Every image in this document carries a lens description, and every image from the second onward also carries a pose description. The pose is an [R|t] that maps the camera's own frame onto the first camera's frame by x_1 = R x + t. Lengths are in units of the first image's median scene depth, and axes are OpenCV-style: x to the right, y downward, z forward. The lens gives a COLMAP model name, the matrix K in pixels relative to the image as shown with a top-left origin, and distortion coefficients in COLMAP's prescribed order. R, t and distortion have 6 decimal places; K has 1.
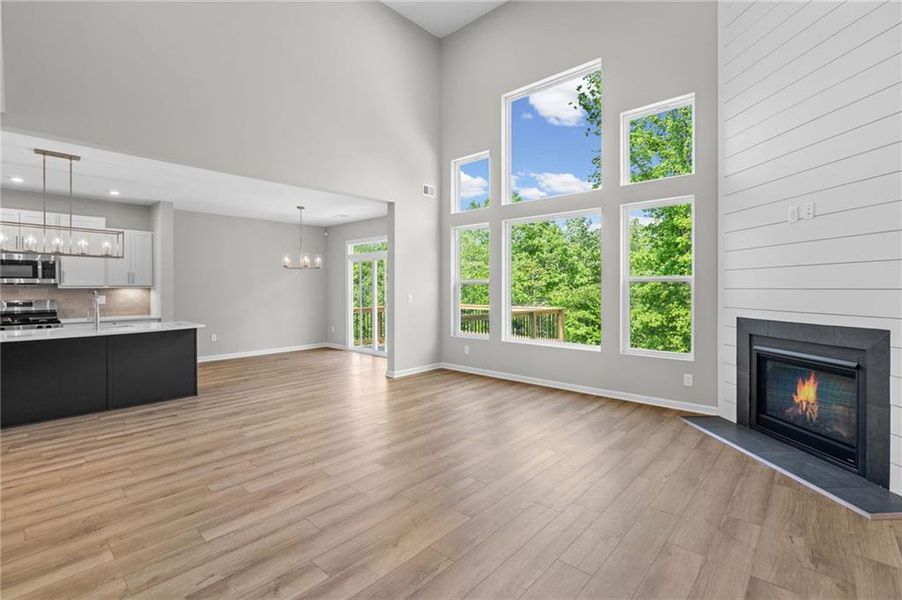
lens RADIAL K [[411.0, 0, 447.3], [0, 411.0, 288.8], [0, 0, 1]] dist [-0.002148, 0.000127]
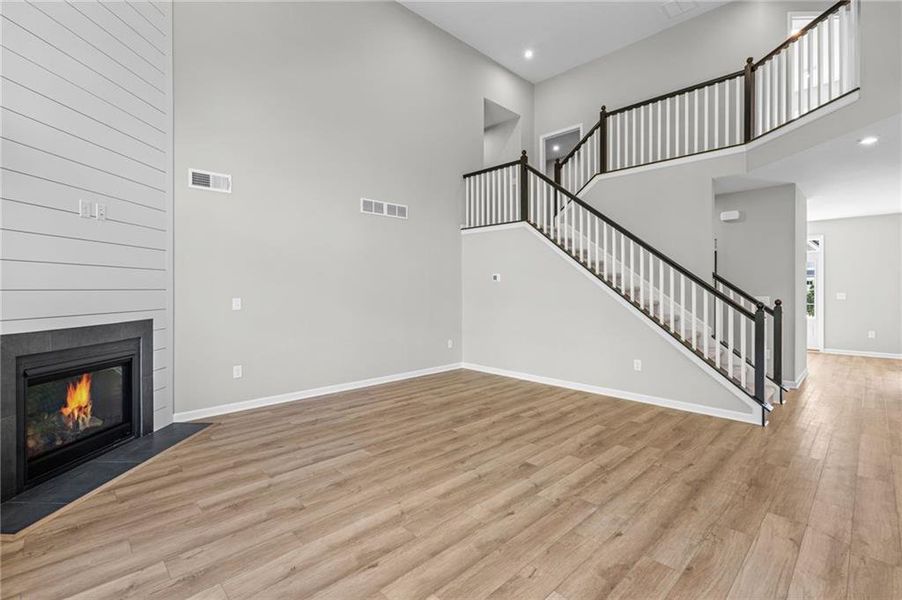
lens RADIAL K [[411.0, 0, 447.3], [0, 411.0, 288.8], [0, 0, 1]] dist [-0.002148, 0.000127]
pose [[-0.997893, 0.002400, 0.064837, -0.019311], [0.002522, 0.999995, 0.001802, -0.001552], [-0.064832, 0.001962, -0.997894, 1.662324]]
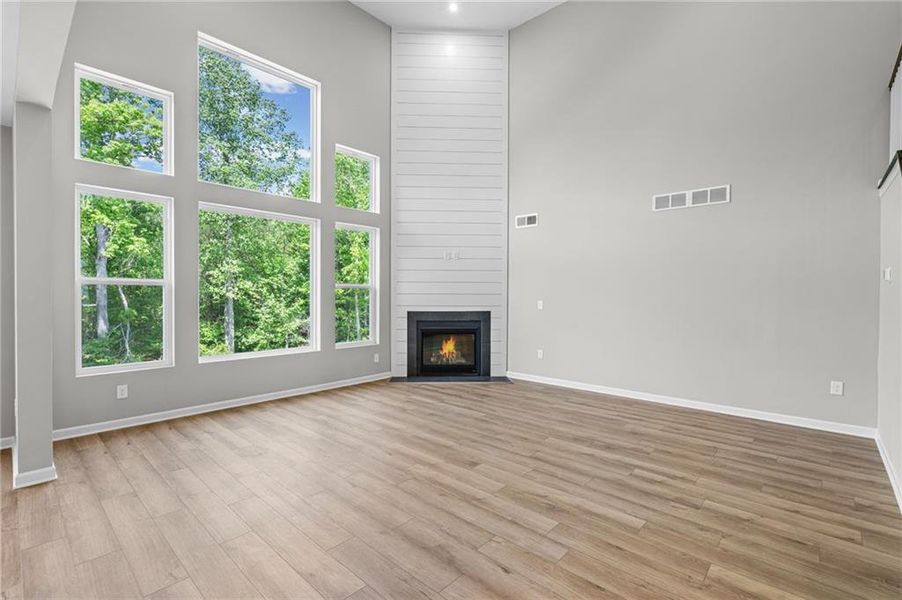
lens RADIAL K [[410.3, 0, 445.5], [0, 410.3, 297.8], [0, 0, 1]] dist [-0.003781, 0.000081]
pose [[0.008530, -0.008915, 0.999924, -0.975149], [-0.002830, 0.999956, 0.008940, 0.000506], [-0.999960, -0.002906, 0.008504, 0.883918]]
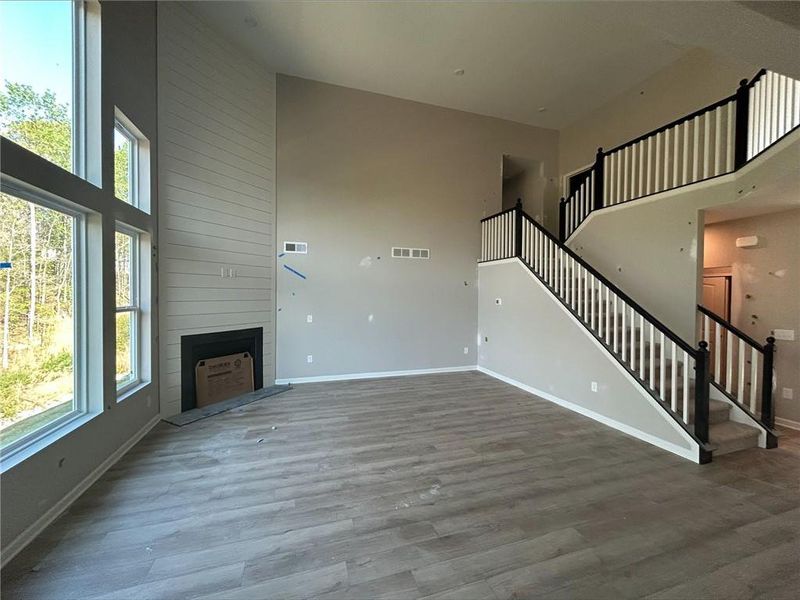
lens RADIAL K [[323.5, 0, 399.3], [0, 323.5, 298.7], [0, 0, 1]] dist [0.001761, 0.000166]
pose [[-0.866608, -0.012401, 0.498836, -0.498388], [-0.005537, 0.999869, 0.015238, -0.081768], [-0.498959, 0.010443, -0.866562, 1.666568]]
